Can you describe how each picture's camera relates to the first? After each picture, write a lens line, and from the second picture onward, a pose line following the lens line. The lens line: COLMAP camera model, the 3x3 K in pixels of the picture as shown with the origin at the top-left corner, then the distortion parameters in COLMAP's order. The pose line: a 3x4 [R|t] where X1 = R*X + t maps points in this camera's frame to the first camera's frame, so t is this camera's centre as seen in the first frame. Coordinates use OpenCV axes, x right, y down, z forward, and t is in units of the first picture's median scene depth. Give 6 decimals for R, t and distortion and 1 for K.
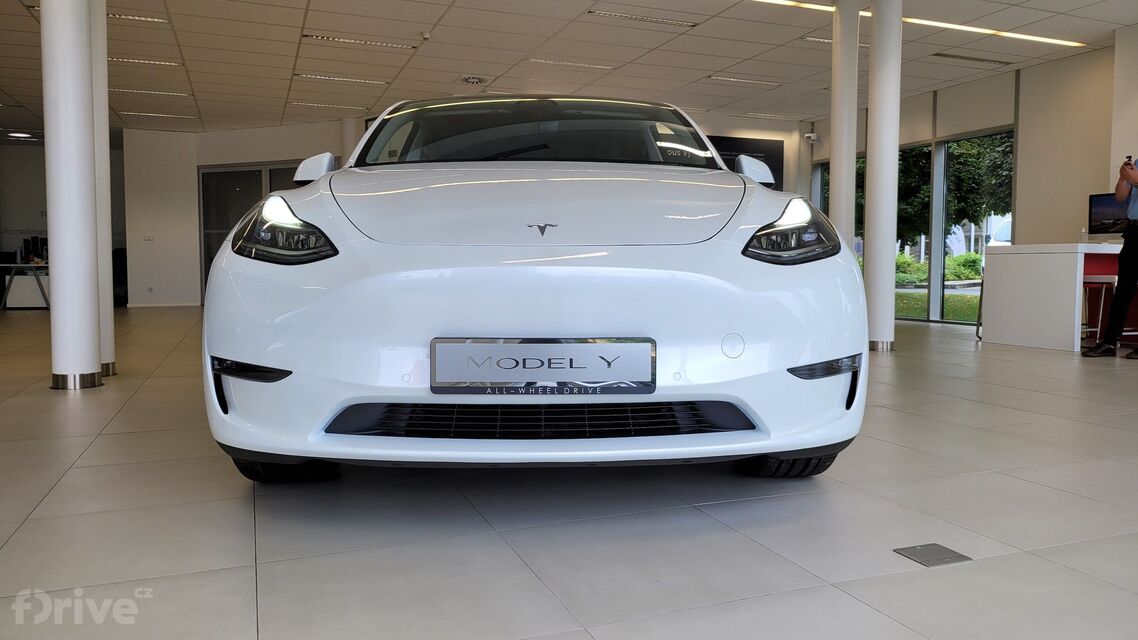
lens RADIAL K [[820.5, 0, 569.0], [0, 820.5, 320.0], [0, 0, 1]] dist [-0.003451, -0.005480]
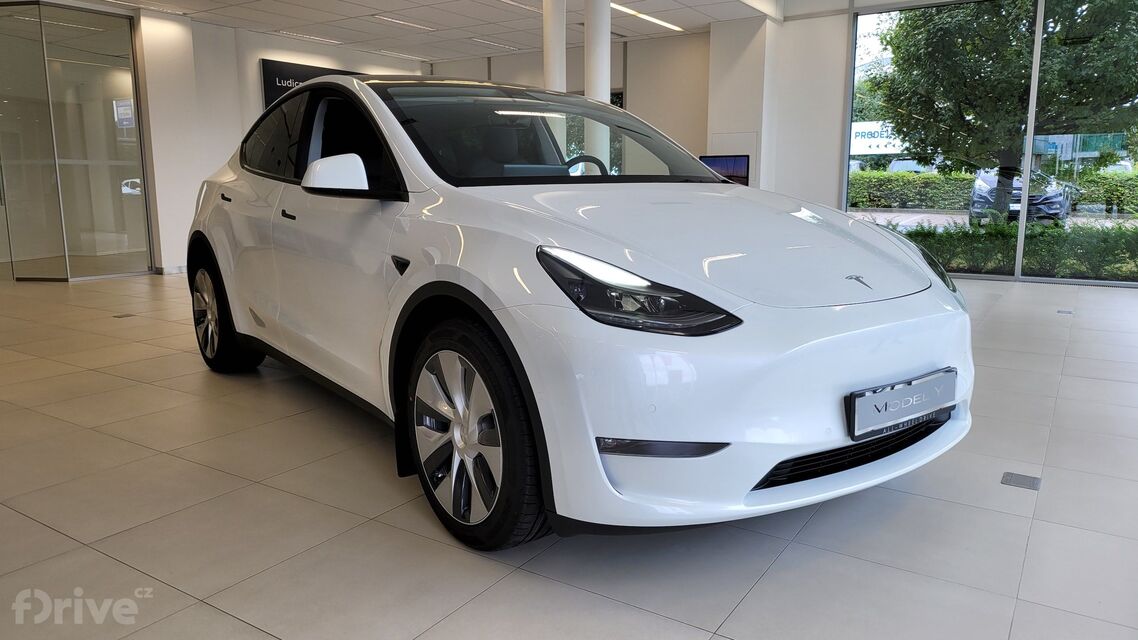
lens RADIAL K [[820.5, 0, 569.0], [0, 820.5, 320.0], [0, 0, 1]] dist [-0.003451, -0.005480]
pose [[0.802842, -0.100000, 0.587745, -0.971301], [0.036323, 0.992206, 0.119199, -0.195003], [-0.595084, -0.074349, 0.800217, 0.276230]]
